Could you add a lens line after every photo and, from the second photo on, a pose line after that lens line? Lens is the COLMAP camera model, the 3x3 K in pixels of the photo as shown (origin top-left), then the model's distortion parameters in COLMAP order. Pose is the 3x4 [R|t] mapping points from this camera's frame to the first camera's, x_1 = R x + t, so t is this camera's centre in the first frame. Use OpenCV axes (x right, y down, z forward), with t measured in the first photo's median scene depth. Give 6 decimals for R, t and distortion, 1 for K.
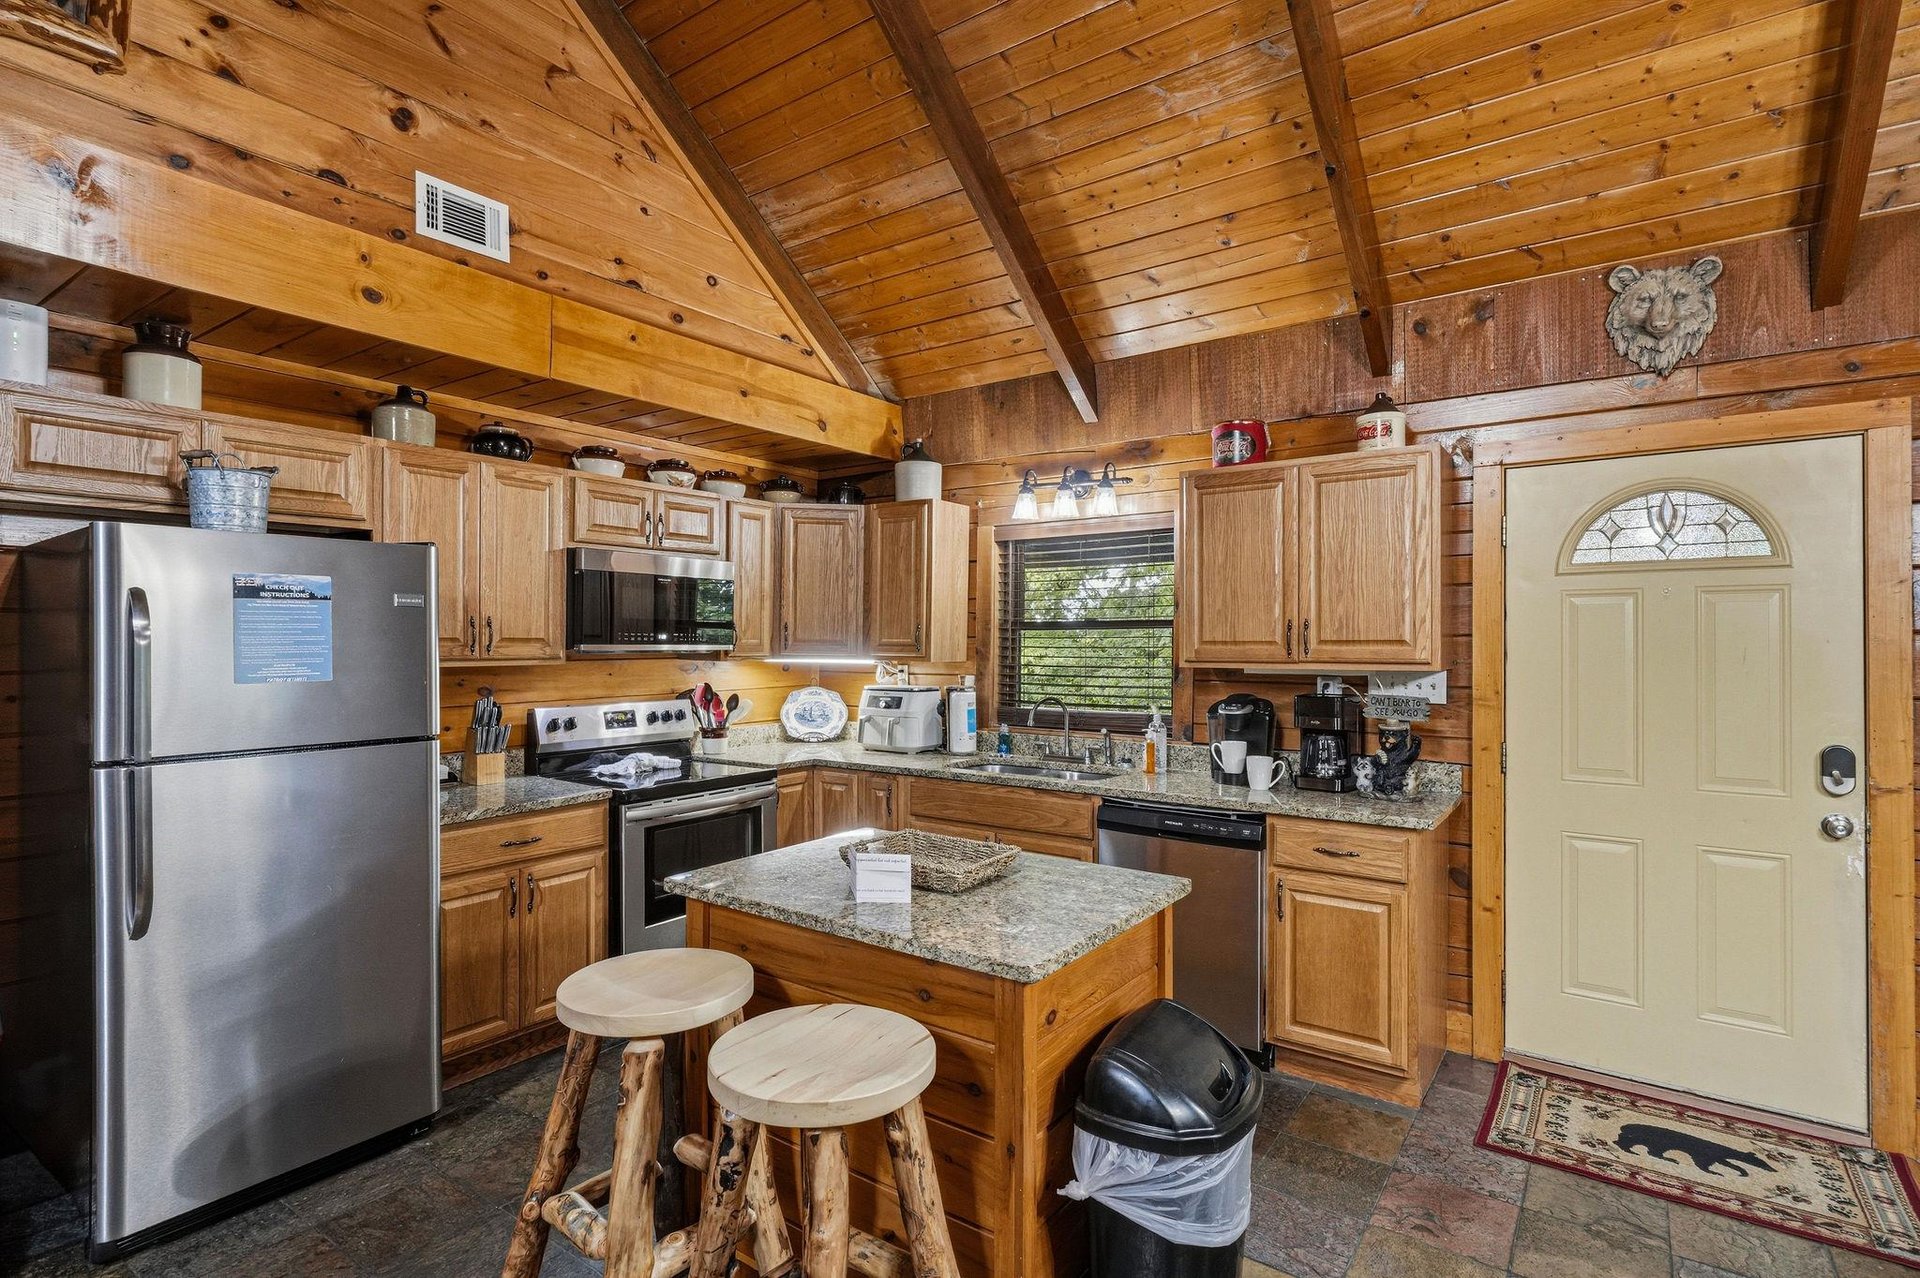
lens RADIAL K [[940.8, 0, 960.0], [0, 940.8, 639.0], [0, 0, 1]] dist [0.000137, 0.000422]
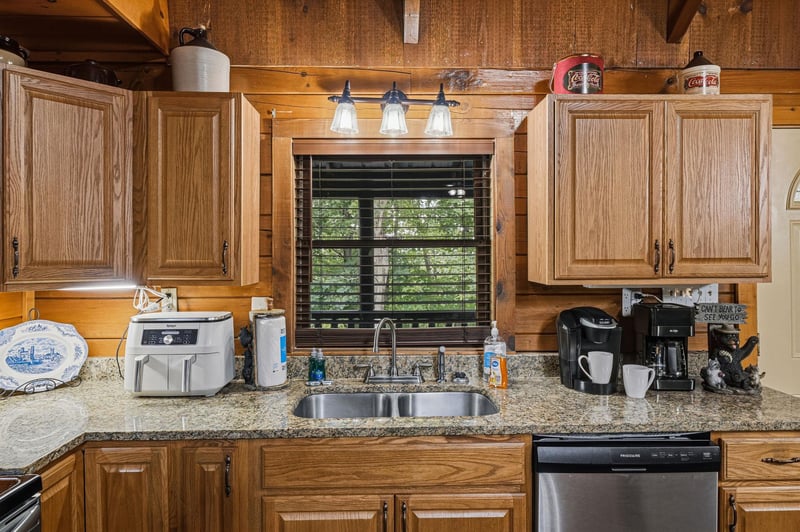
lens RADIAL K [[486.0, 0, 400.0], [0, 486.0, 266.0], [0, 0, 1]] dist [-0.001448, 0.001236]
pose [[0.797256, -0.019022, 0.603342, -0.224404], [0.004415, 0.999660, 0.025684, -0.005737], [-0.603626, -0.017814, 0.797069, 0.700461]]
